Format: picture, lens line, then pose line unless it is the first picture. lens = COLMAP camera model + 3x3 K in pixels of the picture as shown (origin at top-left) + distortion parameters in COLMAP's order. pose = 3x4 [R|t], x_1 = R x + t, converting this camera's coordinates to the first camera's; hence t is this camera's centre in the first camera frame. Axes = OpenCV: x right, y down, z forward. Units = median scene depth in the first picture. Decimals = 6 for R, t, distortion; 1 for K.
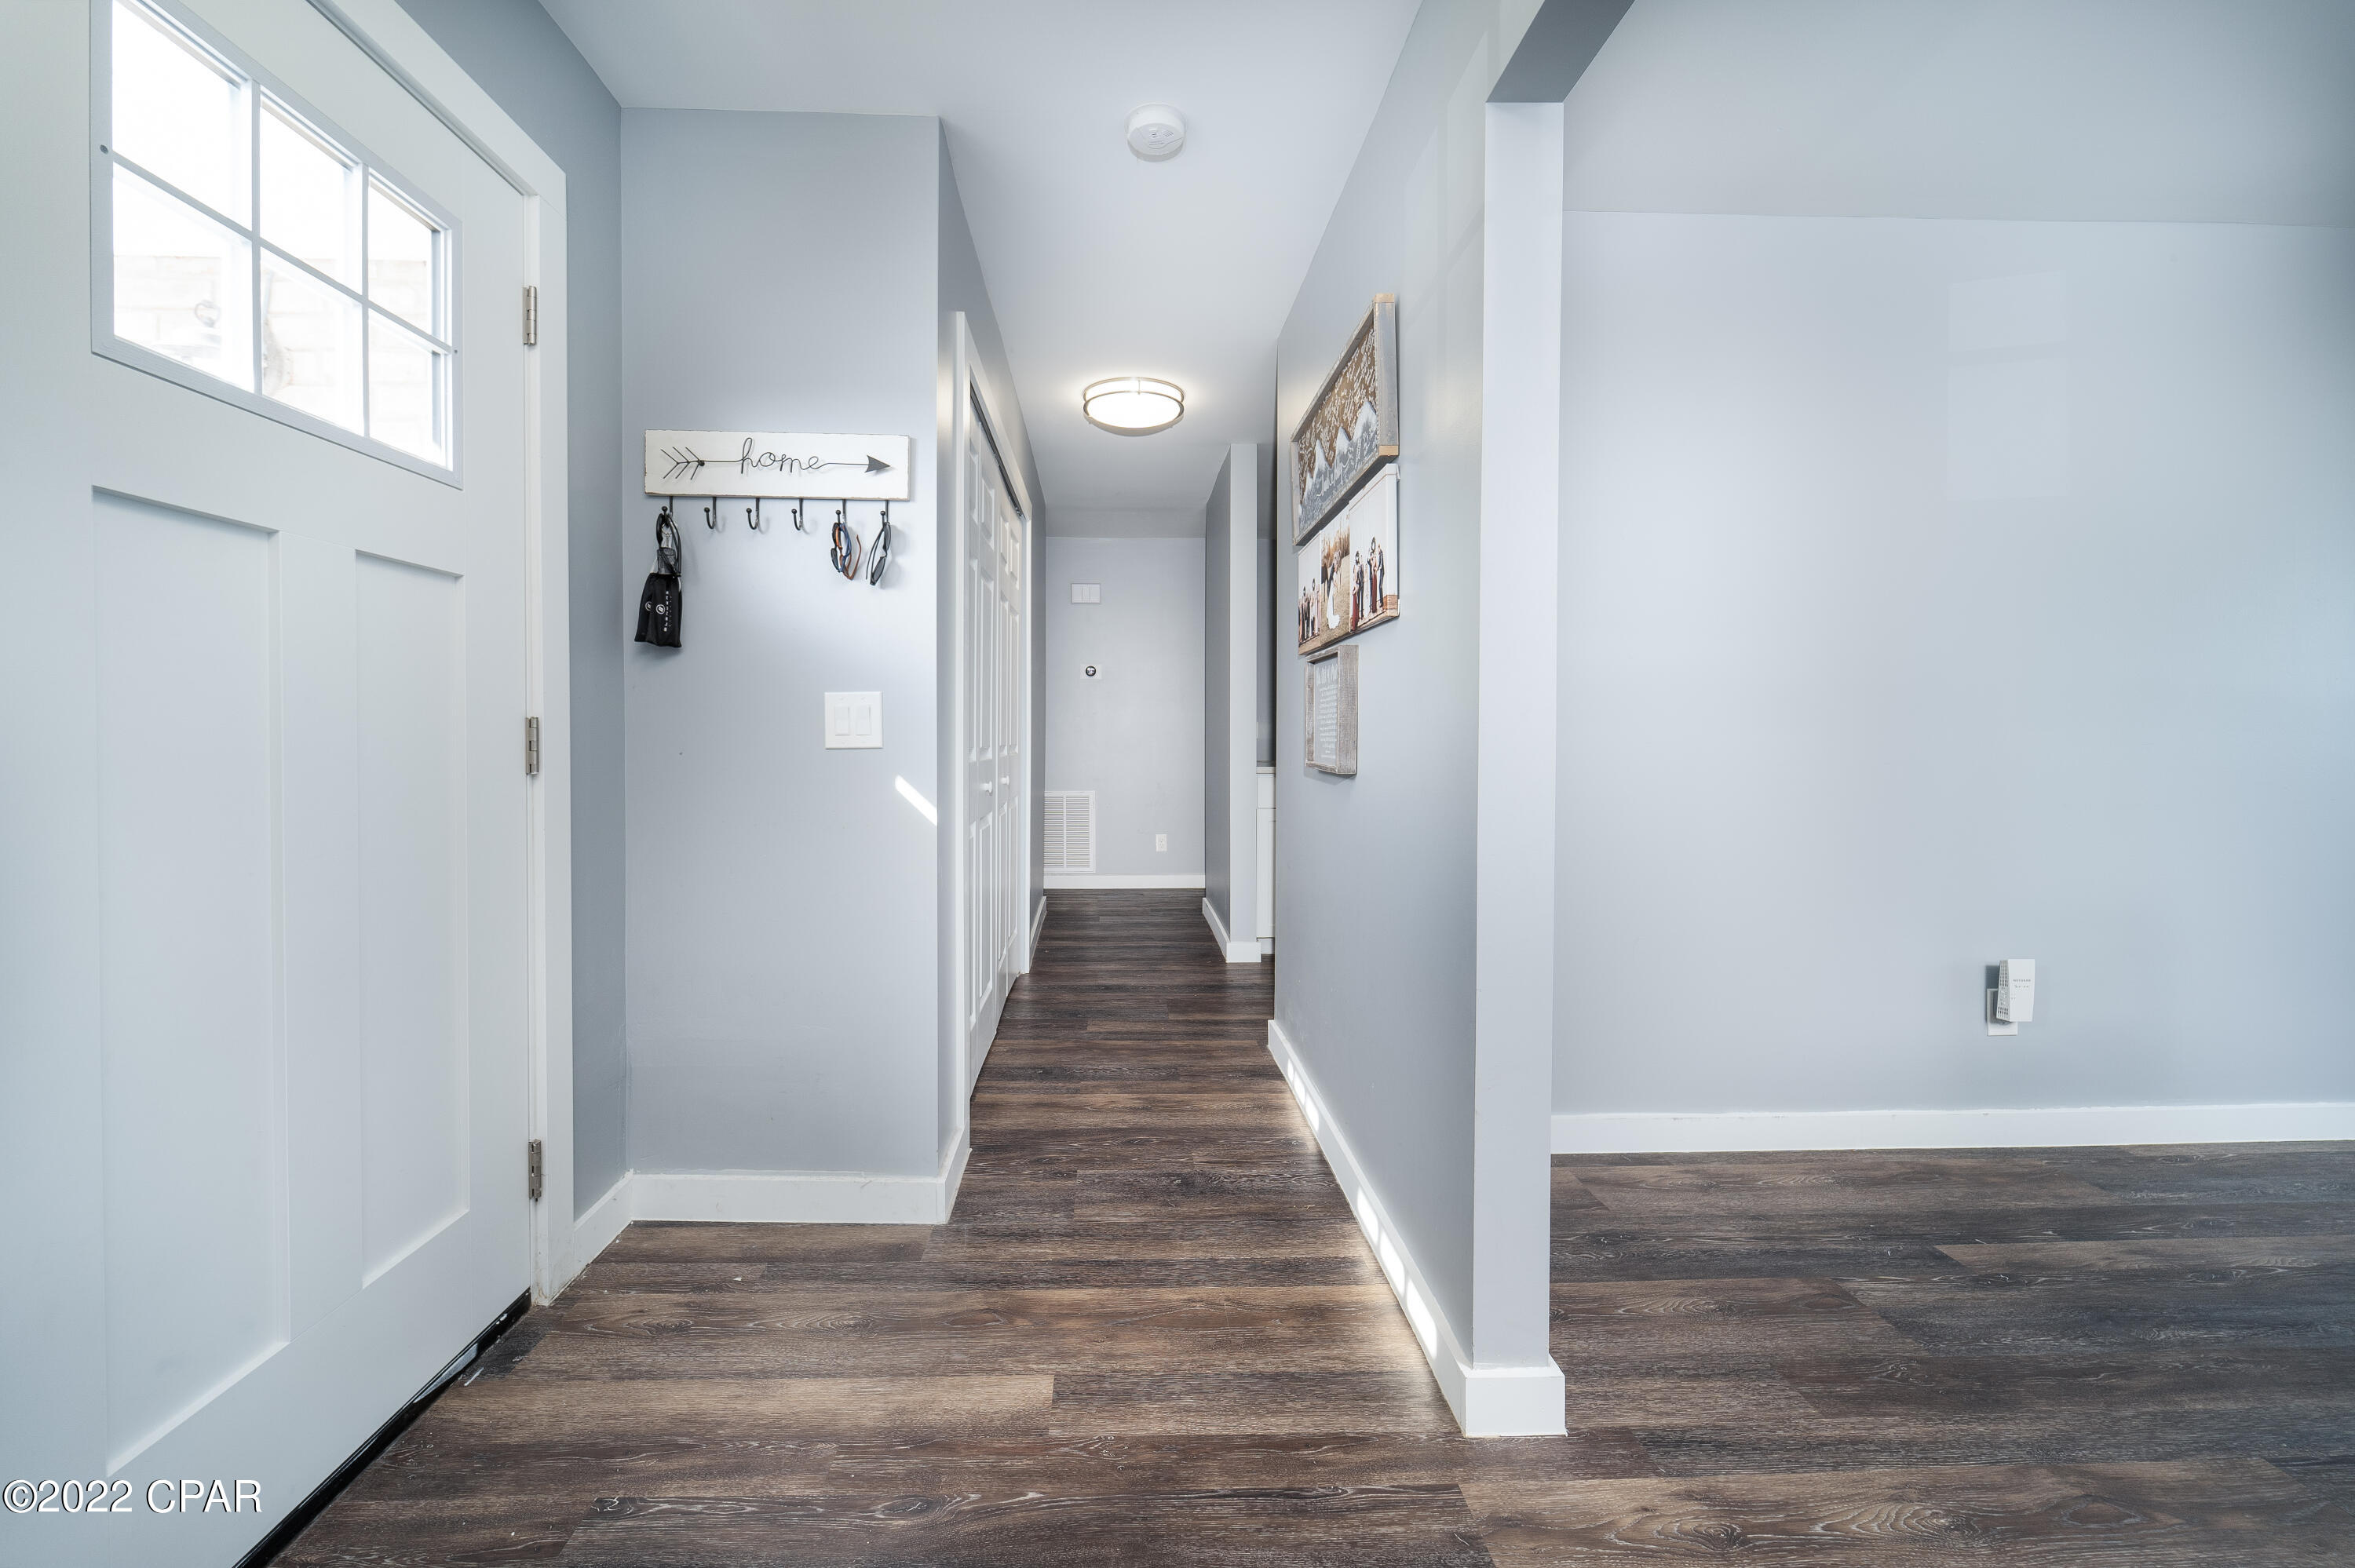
lens RADIAL K [[953.1, 0, 1168.8], [0, 953.1, 766.5], [0, 0, 1]] dist [0.001731, -0.000435]
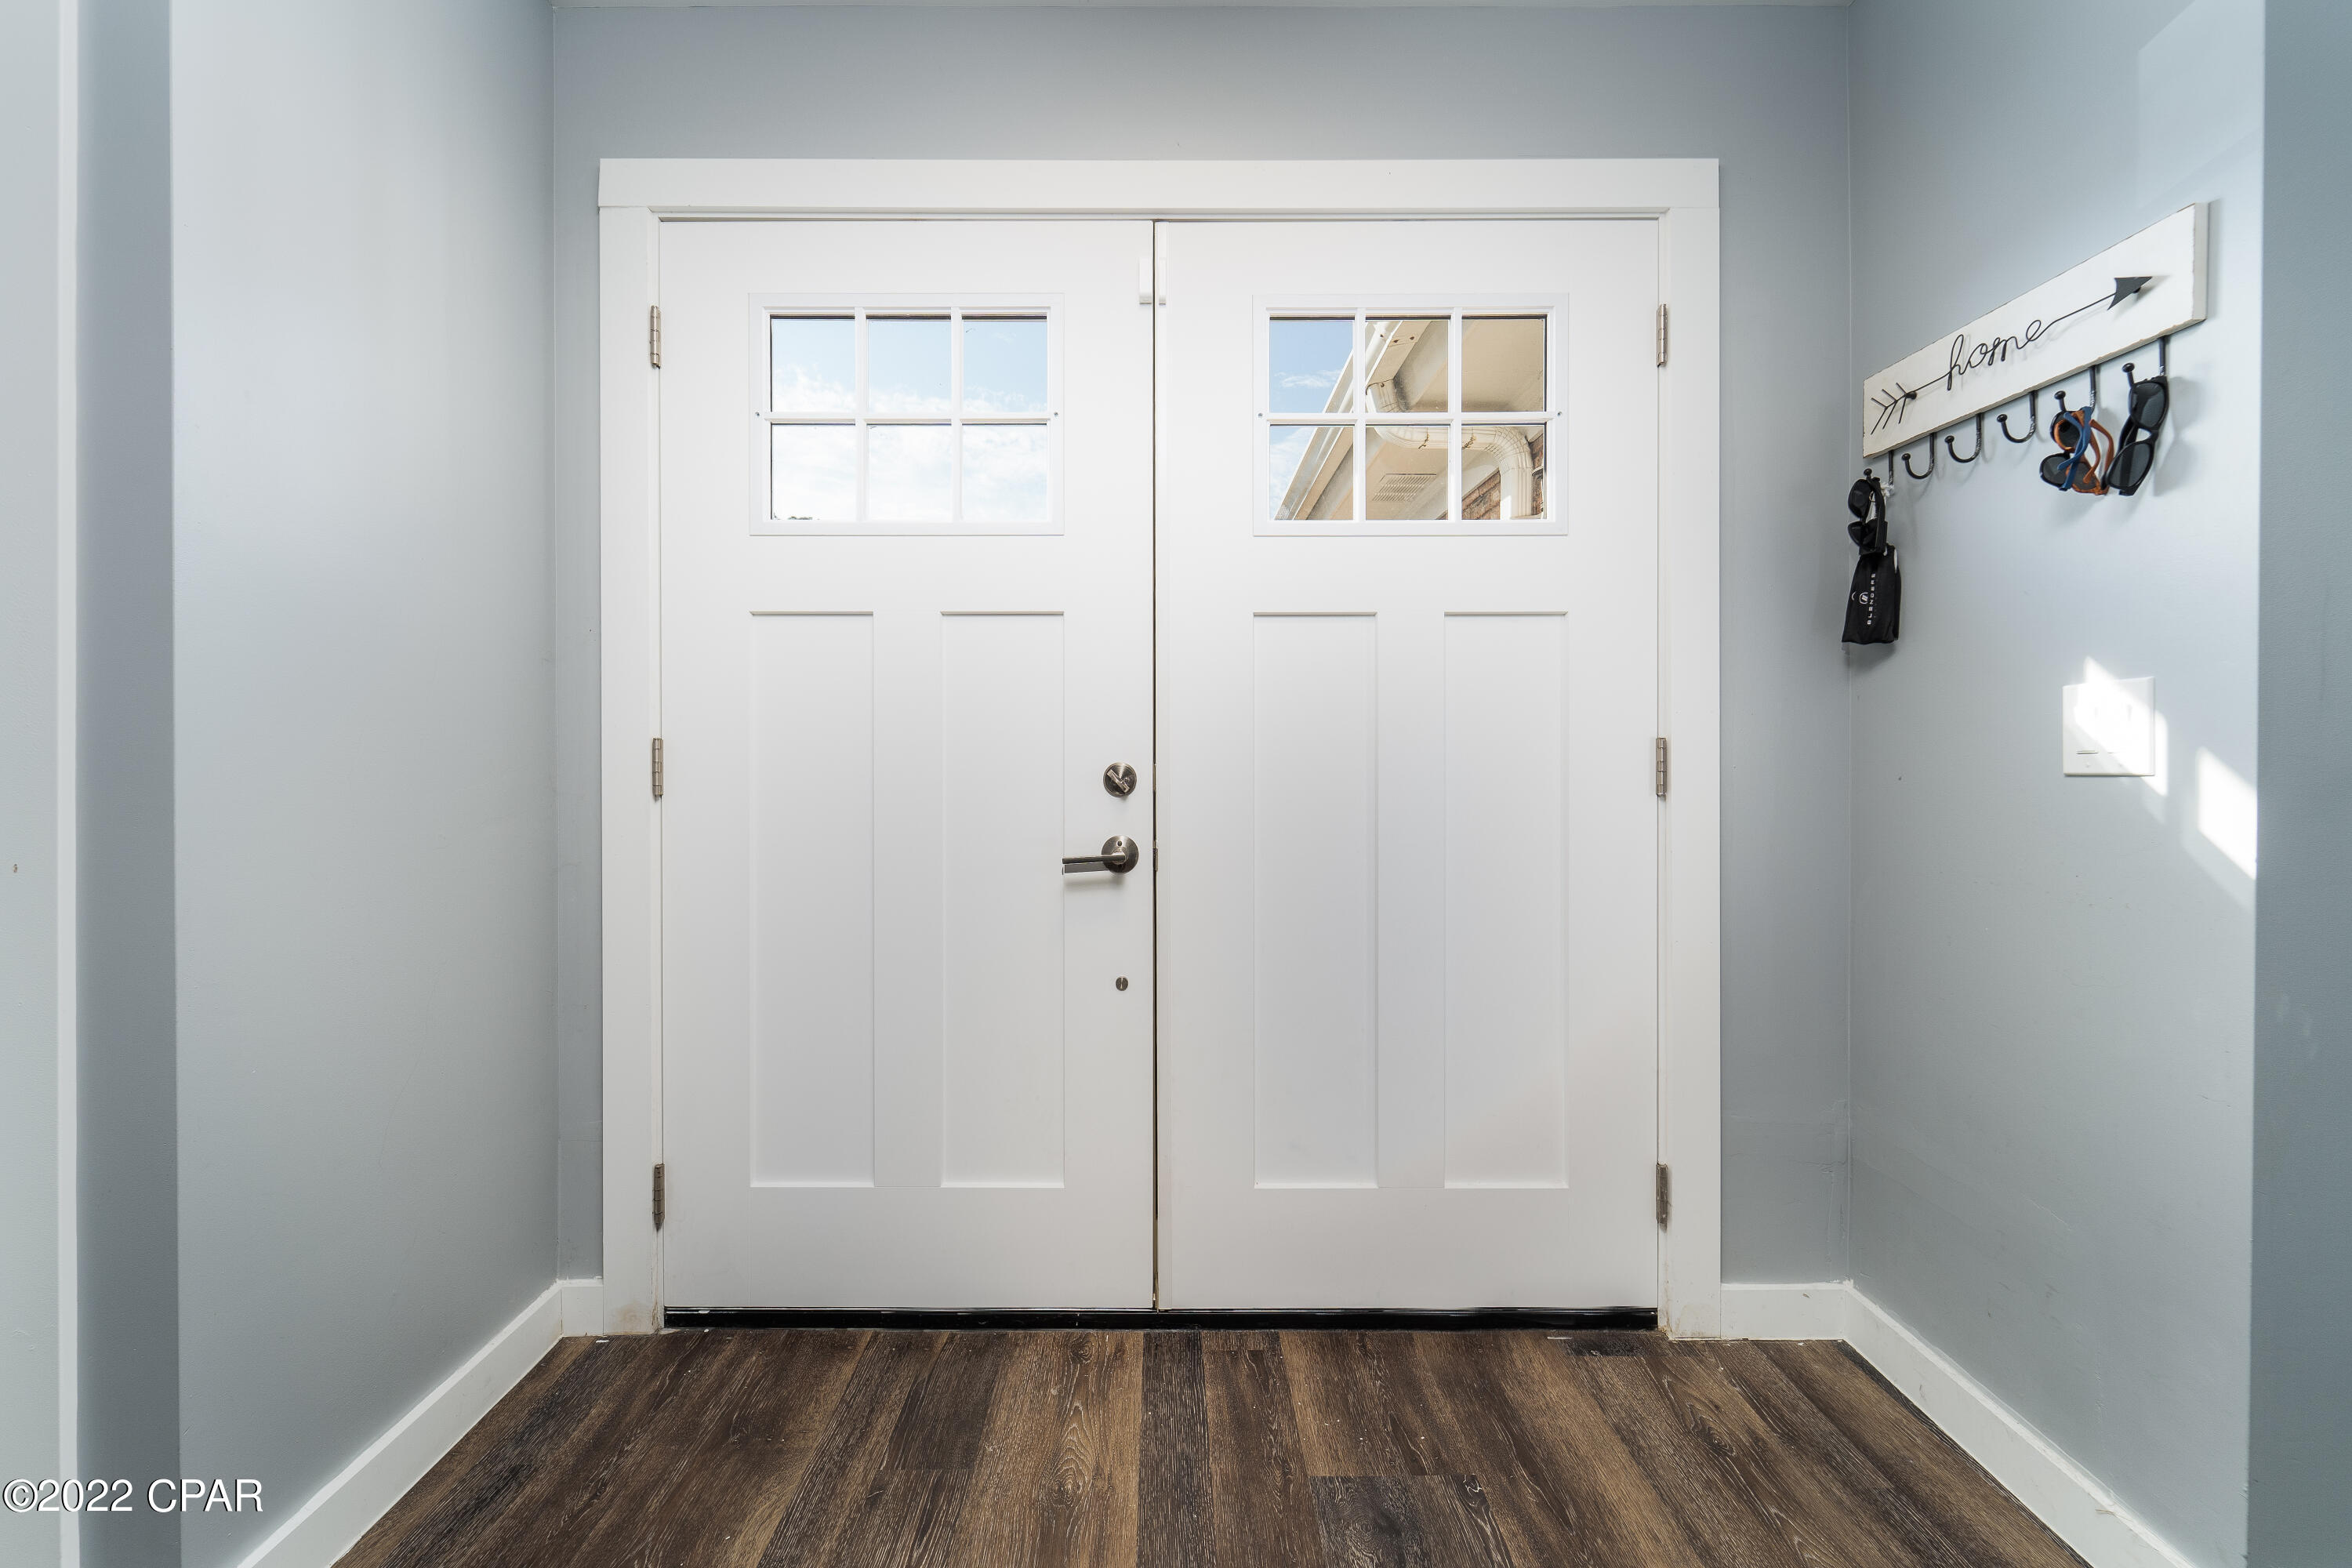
lens RADIAL K [[976.0, 0, 1140.9], [0, 976.0, 777.9], [0, 0, 1]] dist [-0.000438, -0.000238]
pose [[-0.052538, 0.017307, -0.998469, 0.373989], [-0.031041, 0.999338, 0.018955, -0.011602], [0.998136, 0.031990, -0.051966, 0.506430]]
